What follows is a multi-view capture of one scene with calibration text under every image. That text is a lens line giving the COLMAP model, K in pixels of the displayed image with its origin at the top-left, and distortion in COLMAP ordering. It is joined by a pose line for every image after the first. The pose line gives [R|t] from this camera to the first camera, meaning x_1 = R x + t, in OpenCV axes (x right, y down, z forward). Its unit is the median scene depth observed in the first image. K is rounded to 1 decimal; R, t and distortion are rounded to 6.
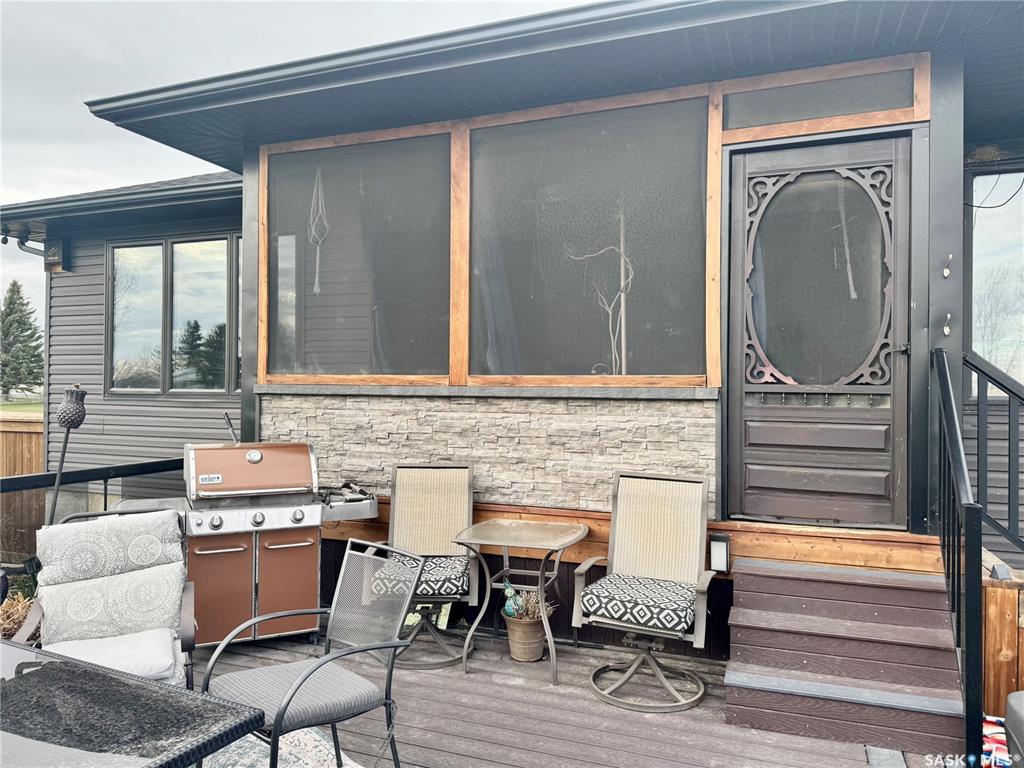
lens RADIAL K [[708.5, 0, 514.3], [0, 708.5, 387.7], [0, 0, 1]] dist [0.005508, -0.006254]
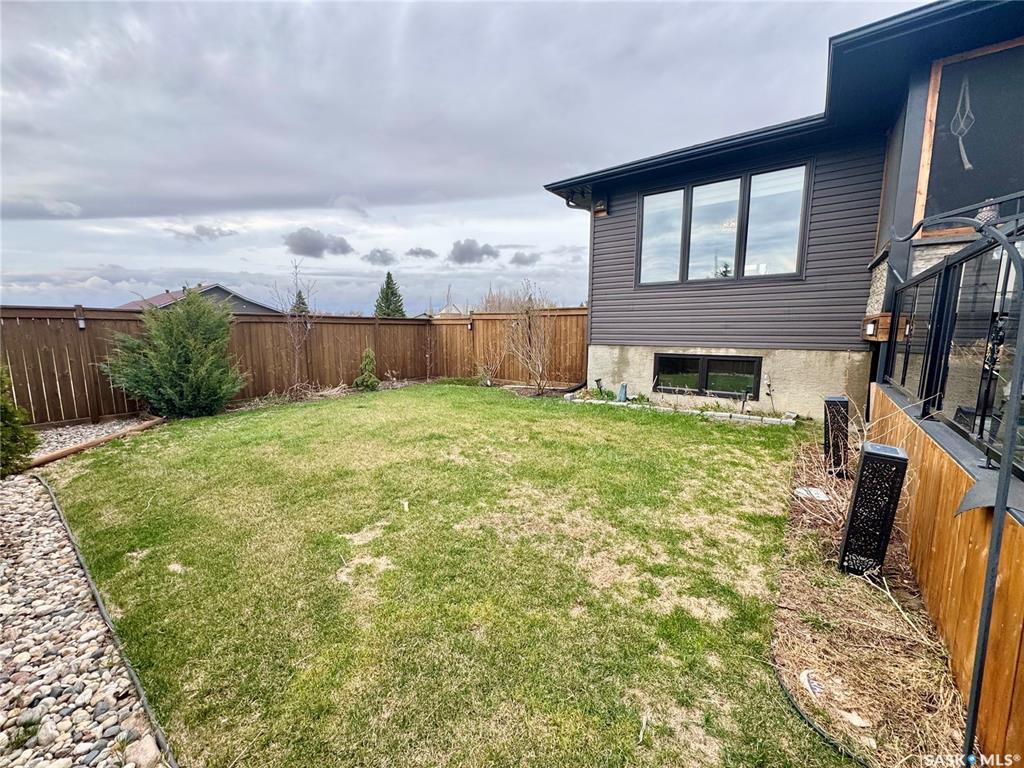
lens RADIAL K [[405.8, 0, 509.9], [0, 405.8, 382.5], [0, 0, 1]] dist [-0.001414, 0.000254]
pose [[0.954681, 0.024501, -0.296620, -0.554107], [0.016675, 0.990638, 0.135496, 0.098640], [0.297162, -0.134302, 0.945335, -0.047516]]
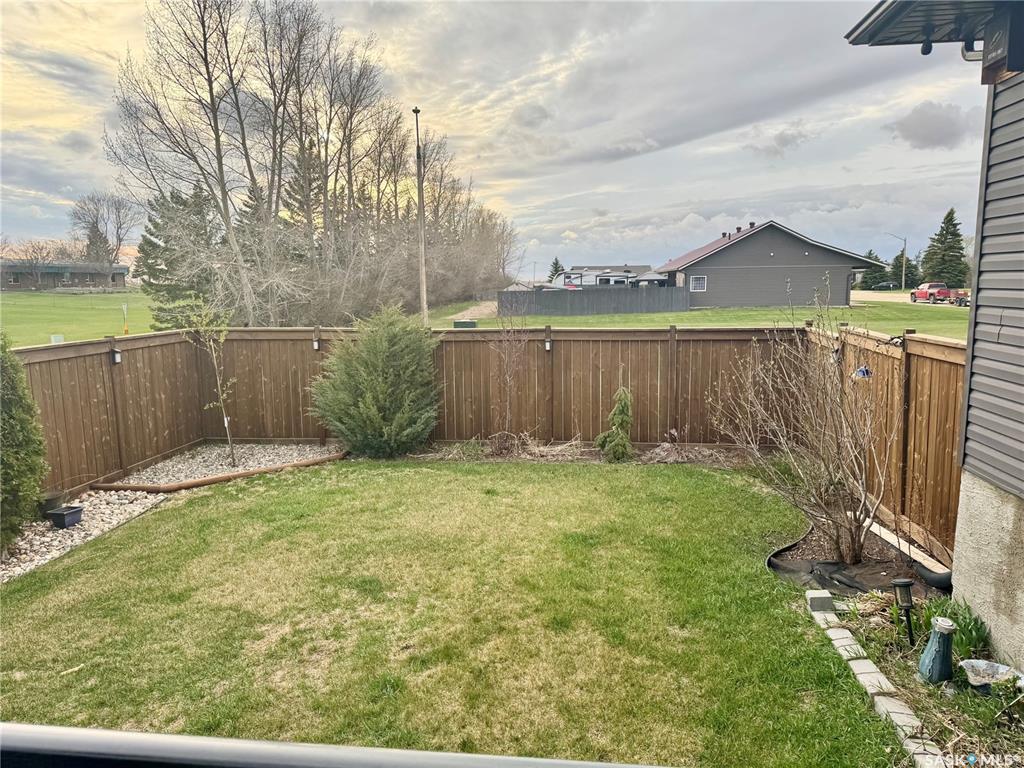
lens RADIAL K [[708.5, 0, 511.5], [0, 708.5, 385.3], [0, 0, 1]] dist [0.005508, -0.006254]
pose [[0.230123, 0.124047, -0.965223, -0.182135], [0.023867, 0.990825, 0.133028, -0.013655], [0.972869, -0.053650, 0.225051, 0.502427]]
